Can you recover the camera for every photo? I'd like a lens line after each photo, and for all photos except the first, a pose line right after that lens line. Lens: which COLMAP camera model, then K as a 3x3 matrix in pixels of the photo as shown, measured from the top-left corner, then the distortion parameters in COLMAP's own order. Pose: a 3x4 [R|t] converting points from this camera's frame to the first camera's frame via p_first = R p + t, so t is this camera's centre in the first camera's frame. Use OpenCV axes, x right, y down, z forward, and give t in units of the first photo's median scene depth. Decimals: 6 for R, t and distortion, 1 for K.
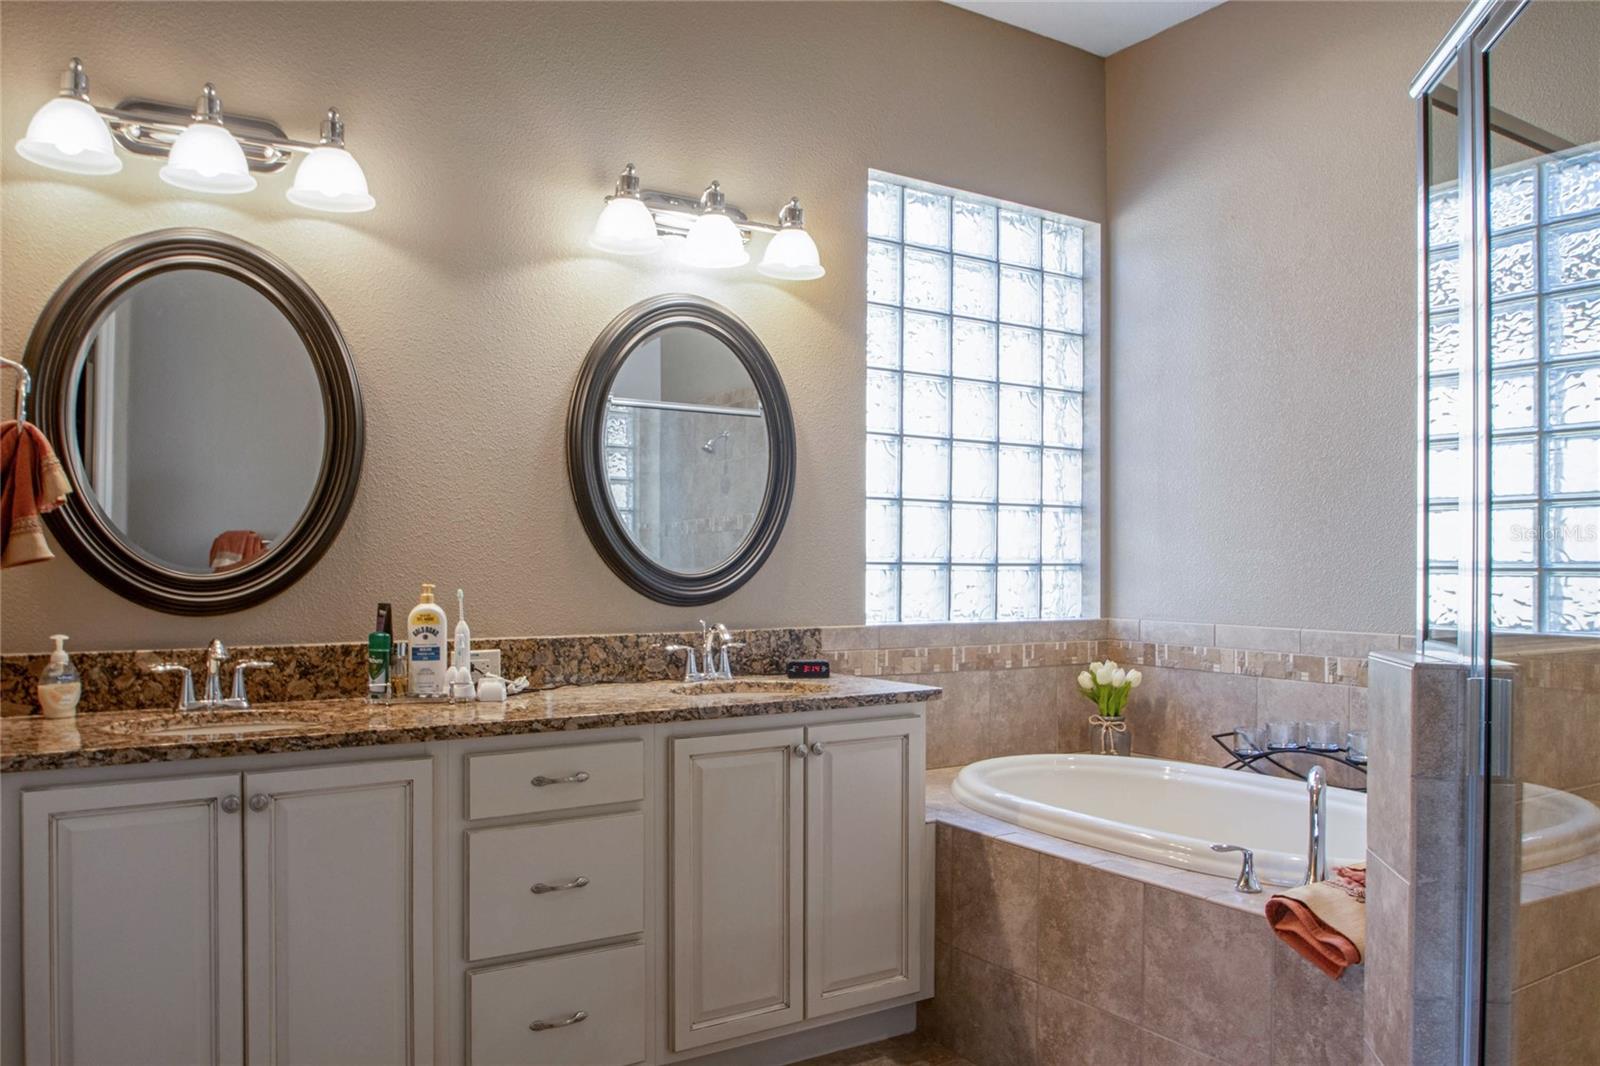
lens RADIAL K [[1170.6, 0, 797.8], [0, 1170.6, 569.8], [0, 0, 1]] dist [-0.000031, -0.000183]
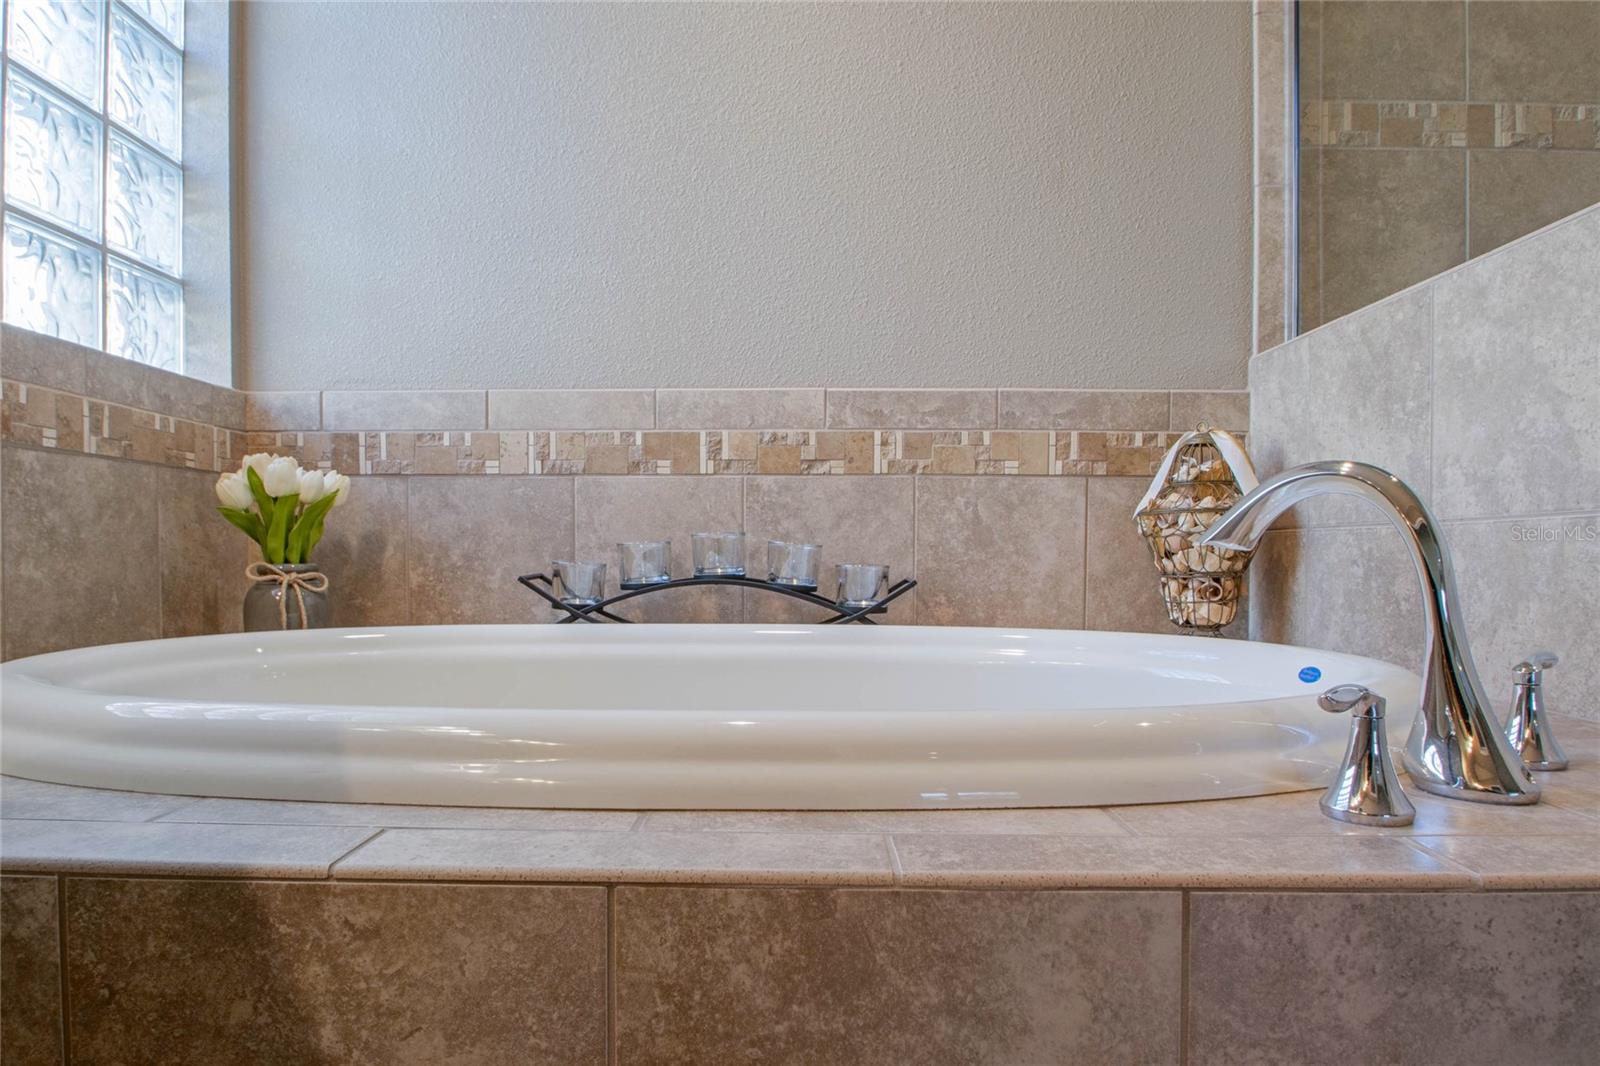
lens RADIAL K [[999.6, 0, 796.5], [0, 999.6, 572.6], [0, 0, 1]] dist [-0.024513, 0.000364]
pose [[0.570739, -0.023586, 0.820793, 0.046769], [0.007515, 0.999696, 0.023502, 0.122262], [-0.821097, -0.007245, 0.570742, 0.597071]]
